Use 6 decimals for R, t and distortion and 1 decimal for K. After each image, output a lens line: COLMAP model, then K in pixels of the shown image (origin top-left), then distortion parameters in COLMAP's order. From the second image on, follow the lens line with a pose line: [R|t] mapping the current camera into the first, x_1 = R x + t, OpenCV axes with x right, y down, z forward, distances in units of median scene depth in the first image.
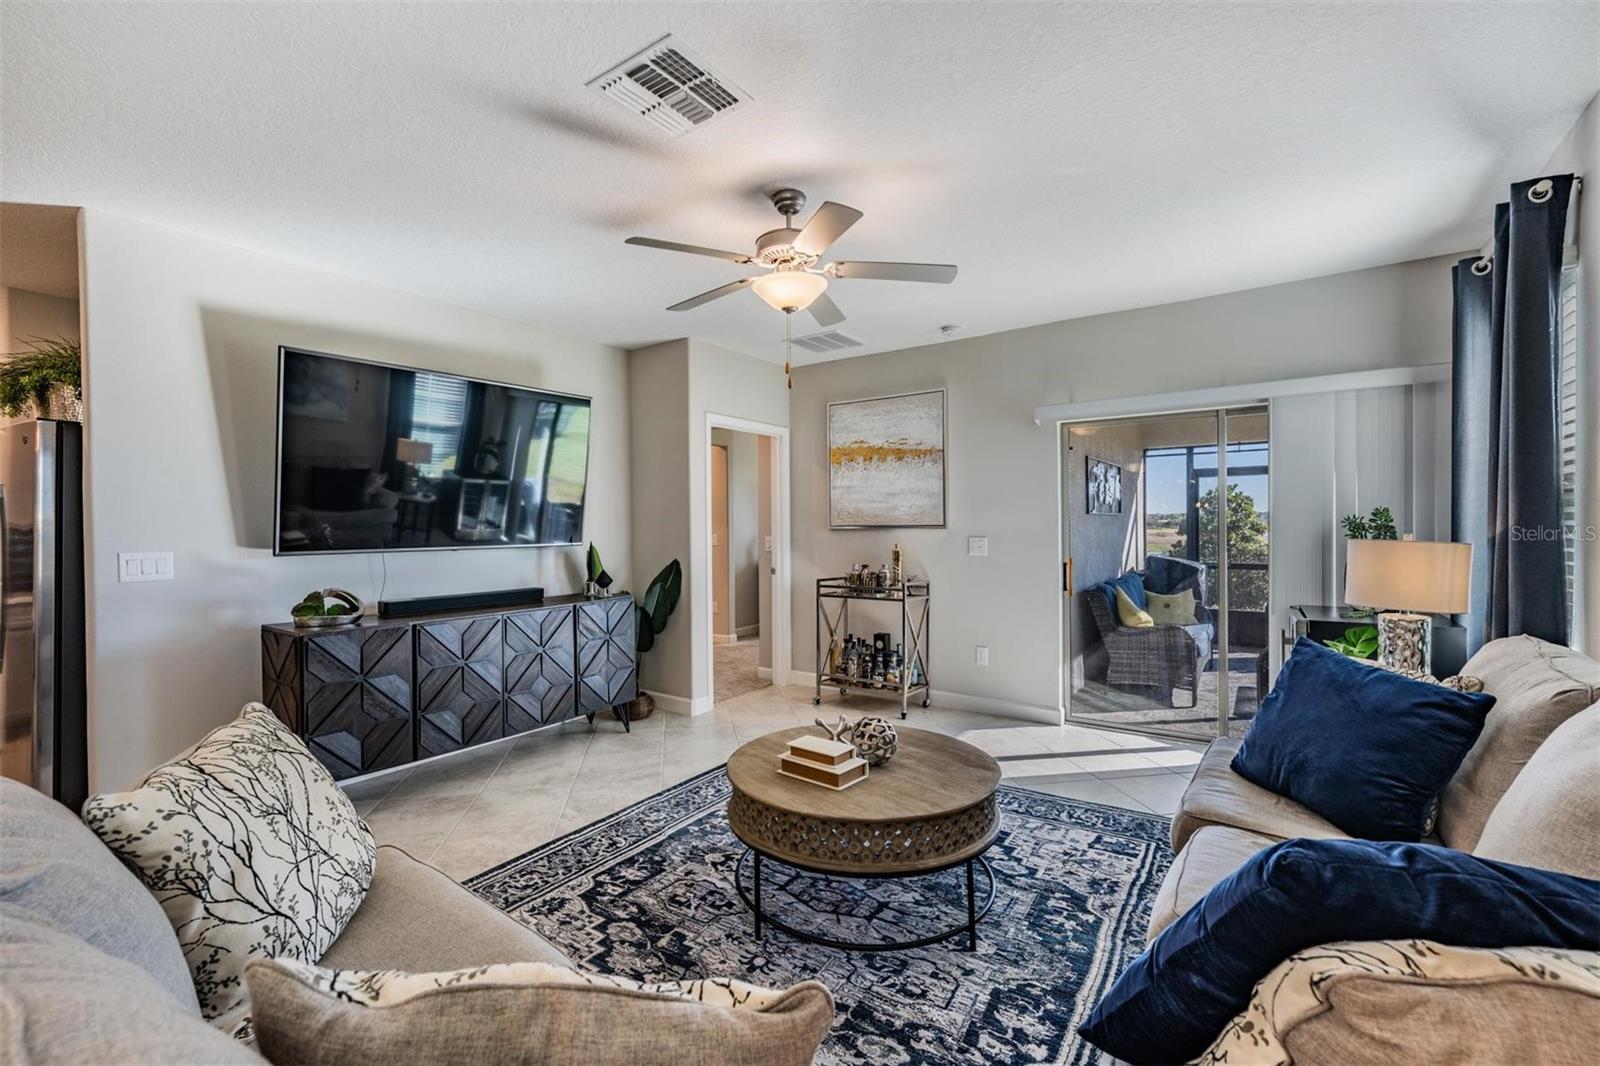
lens RADIAL K [[679.3, 0, 812.2], [0, 679.3, 525.6], [0, 0, 1]] dist [-0.000657, 0.000226]
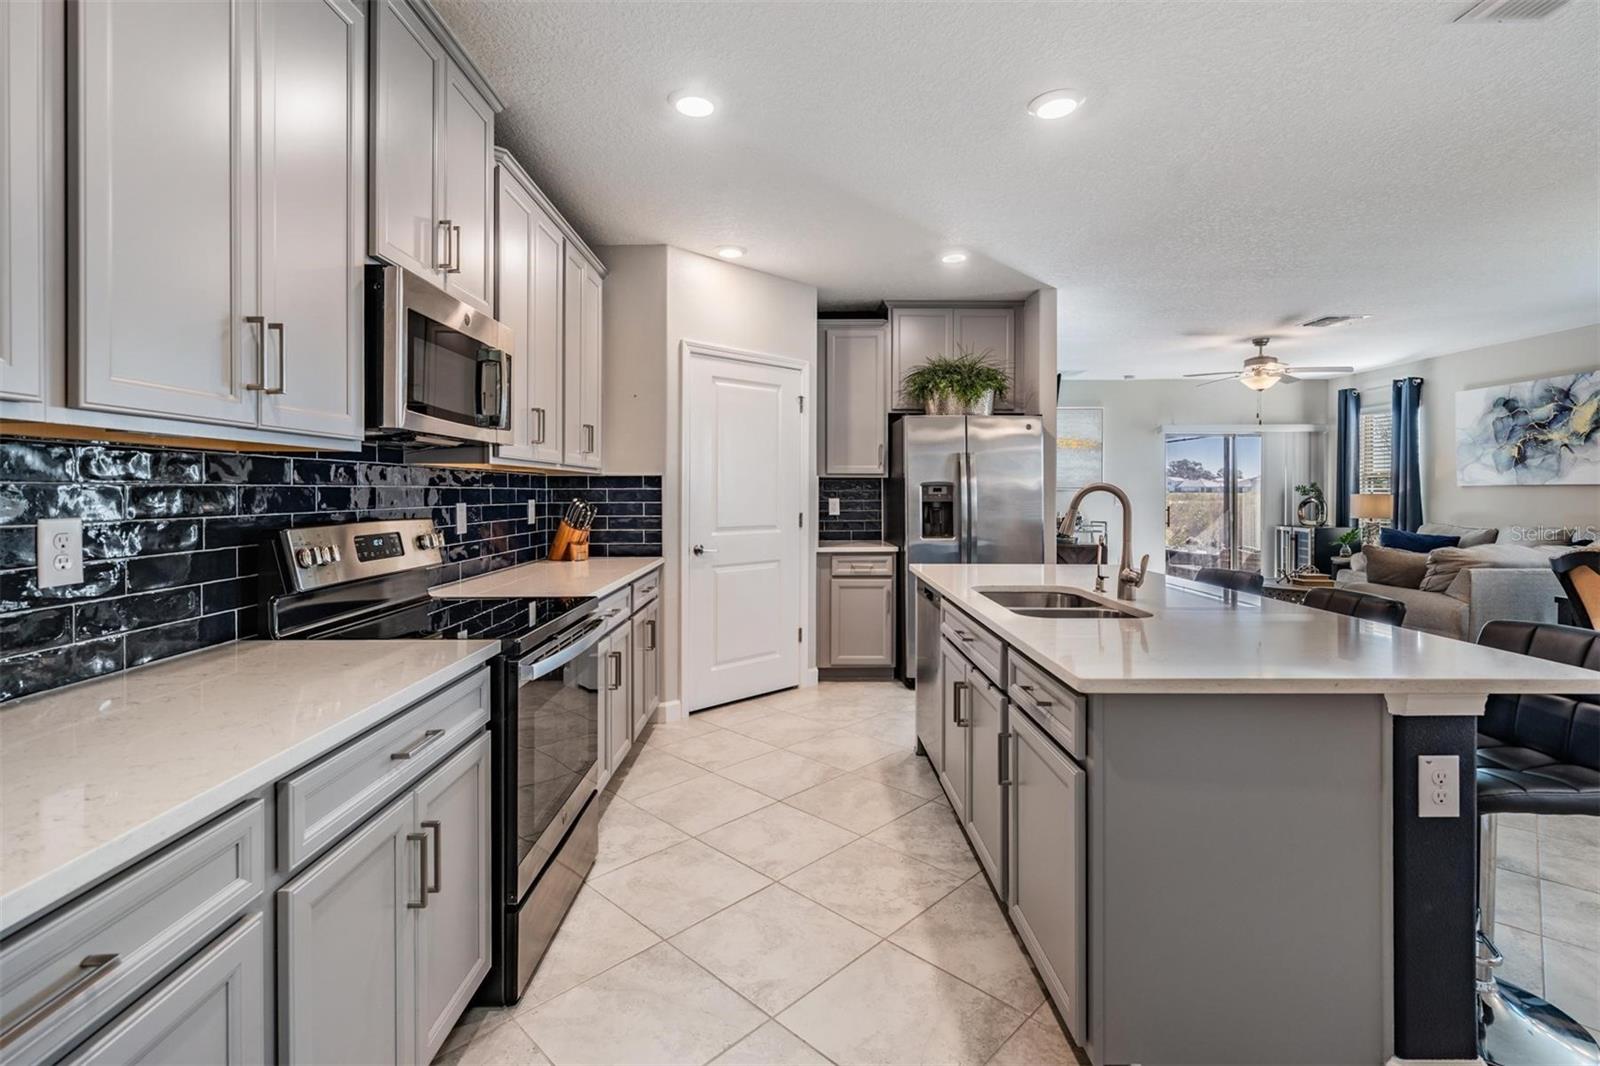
lens RADIAL K [[727.7, 0, 791.9], [0, 727.7, 493.5], [0, 0, 1]] dist [-0.001295, -0.000703]
pose [[0.825734, 0.006271, 0.564025, -2.531953], [-0.007903, 0.999969, 0.000453, 0.032166], [-0.564005, -0.004832, 0.825757, -0.116983]]
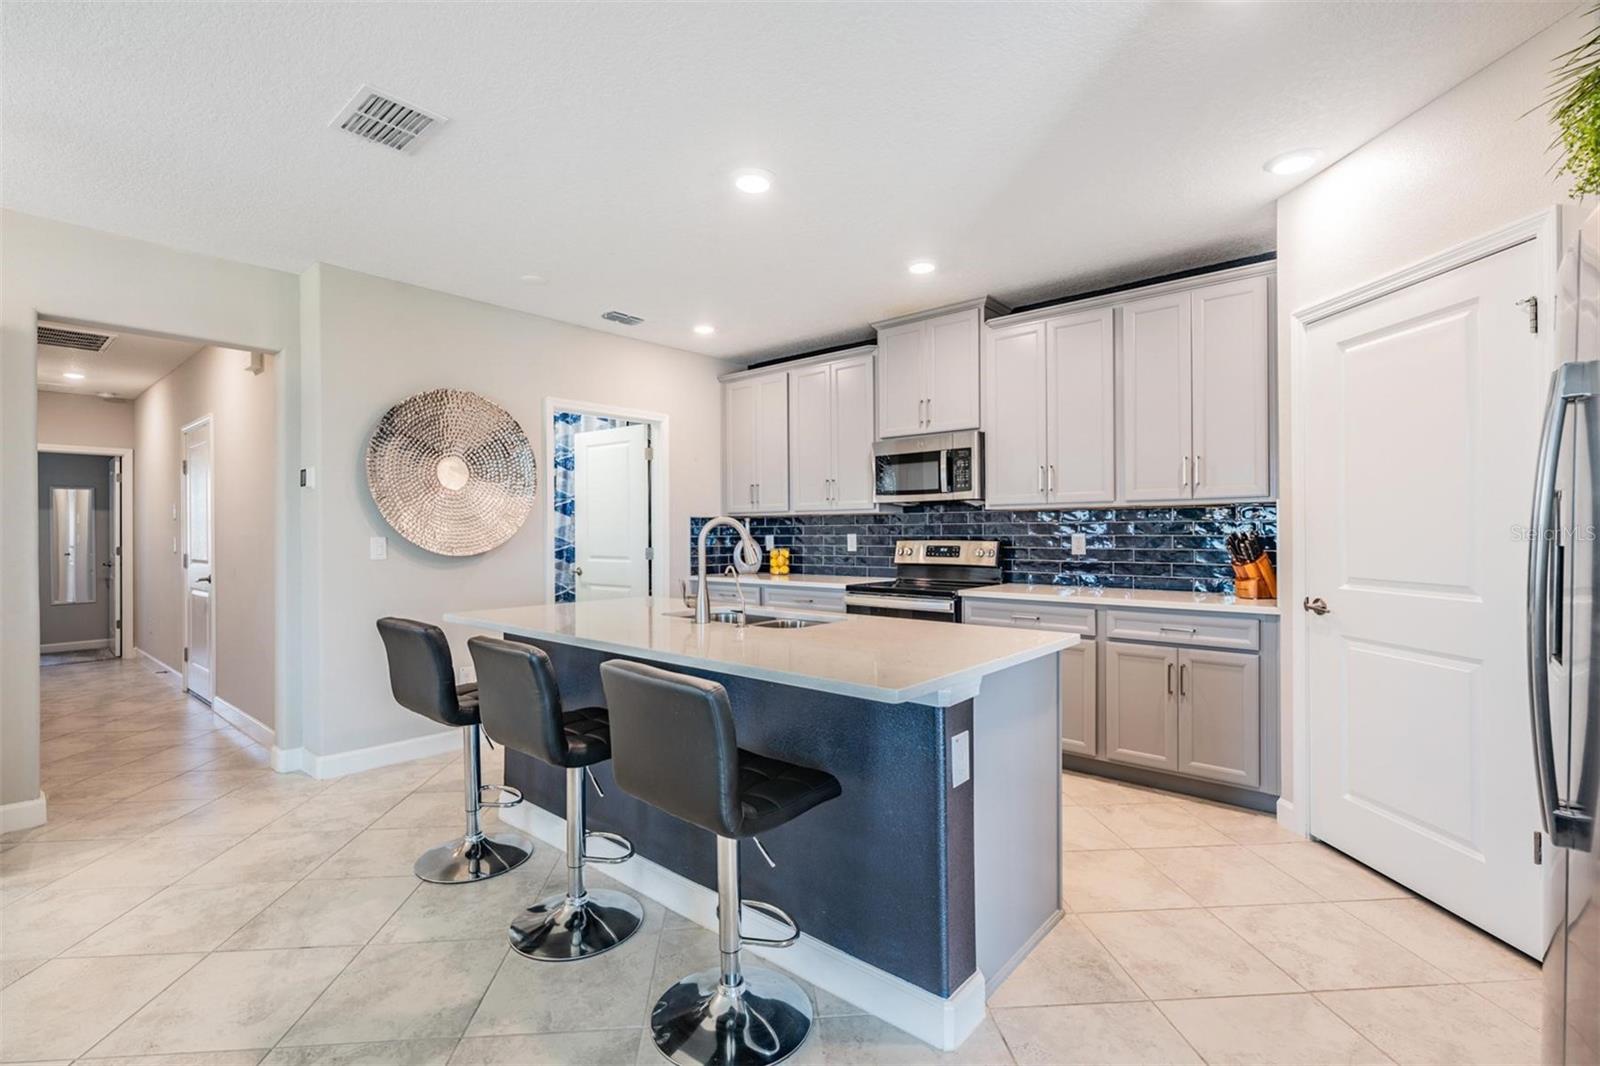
lens RADIAL K [[727.7, 0, 801.4], [0, 727.7, 538.3], [0, 0, 1]] dist [-0.001295, -0.000703]
pose [[-0.098364, 0.017498, -0.994997, -0.744728], [0.009555, 0.999816, 0.016638, 0.029960], [0.995105, -0.007871, -0.098513, 0.605746]]
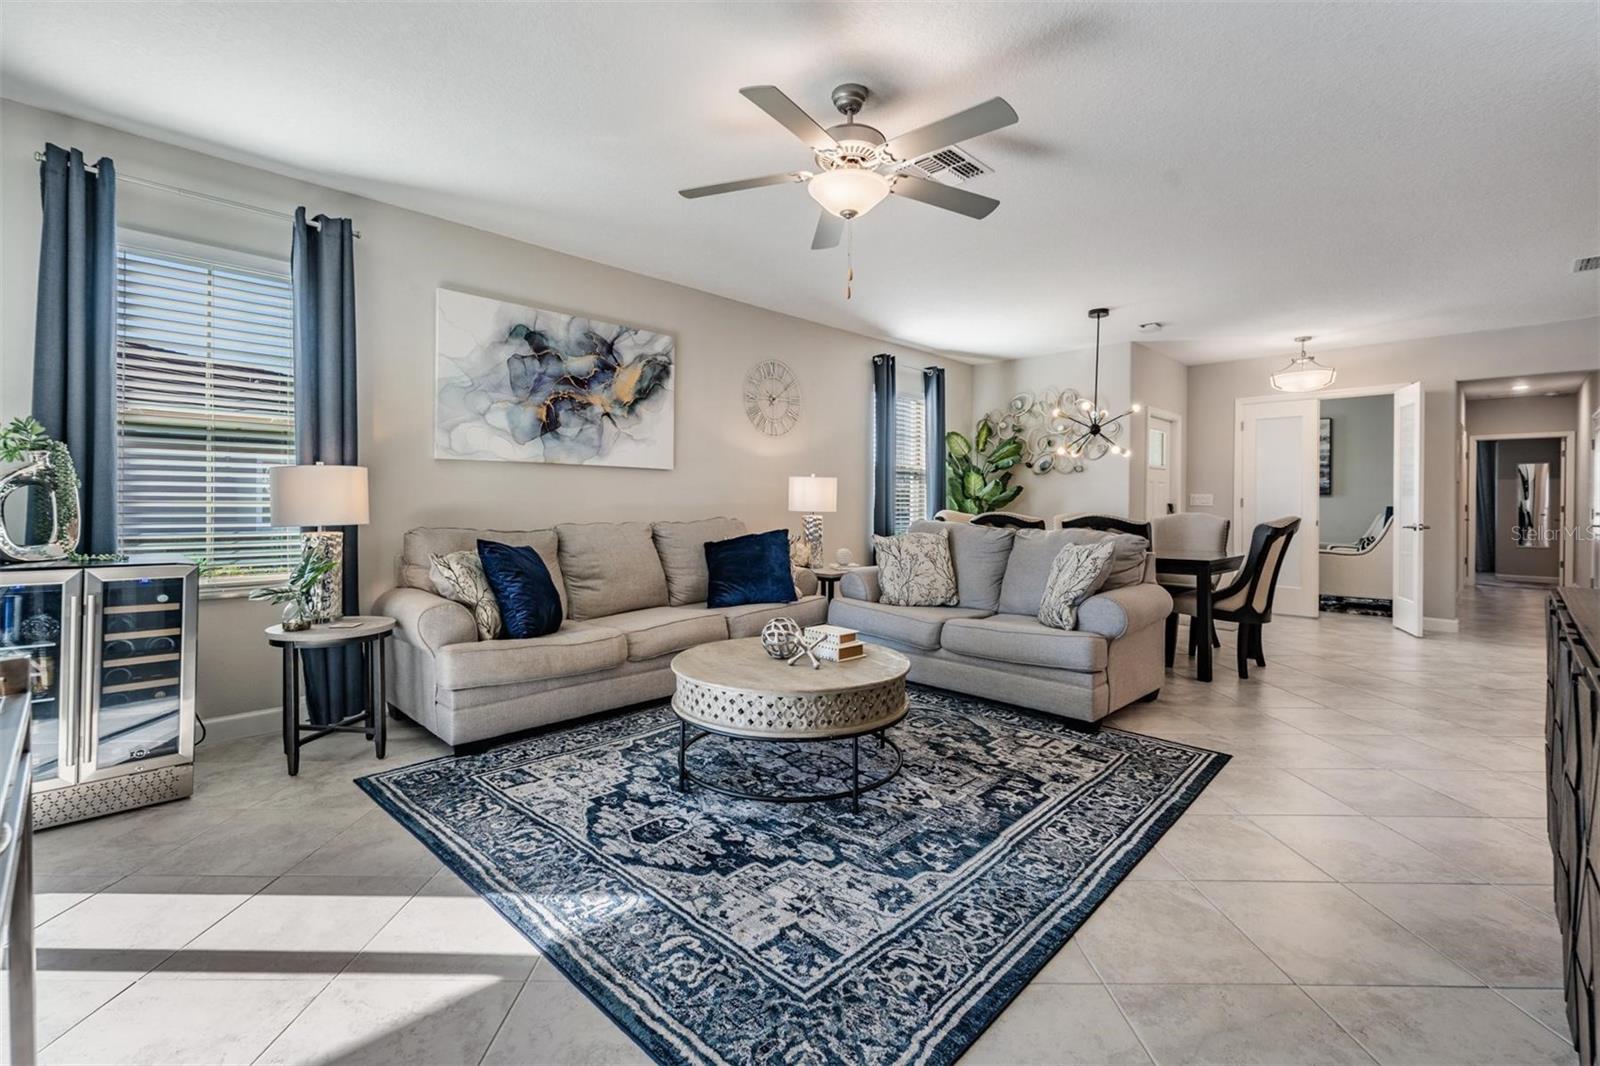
lens RADIAL K [[679.3, 0, 802.1], [0, 679.3, 509.8], [0, 0, 1]] dist [-0.000657, 0.000226]
pose [[-0.981610, -0.001754, 0.190892, -0.138941], [-0.000374, 0.999974, 0.007268, 0.077783], [-0.190900, 0.007063, -0.981584, 1.814771]]
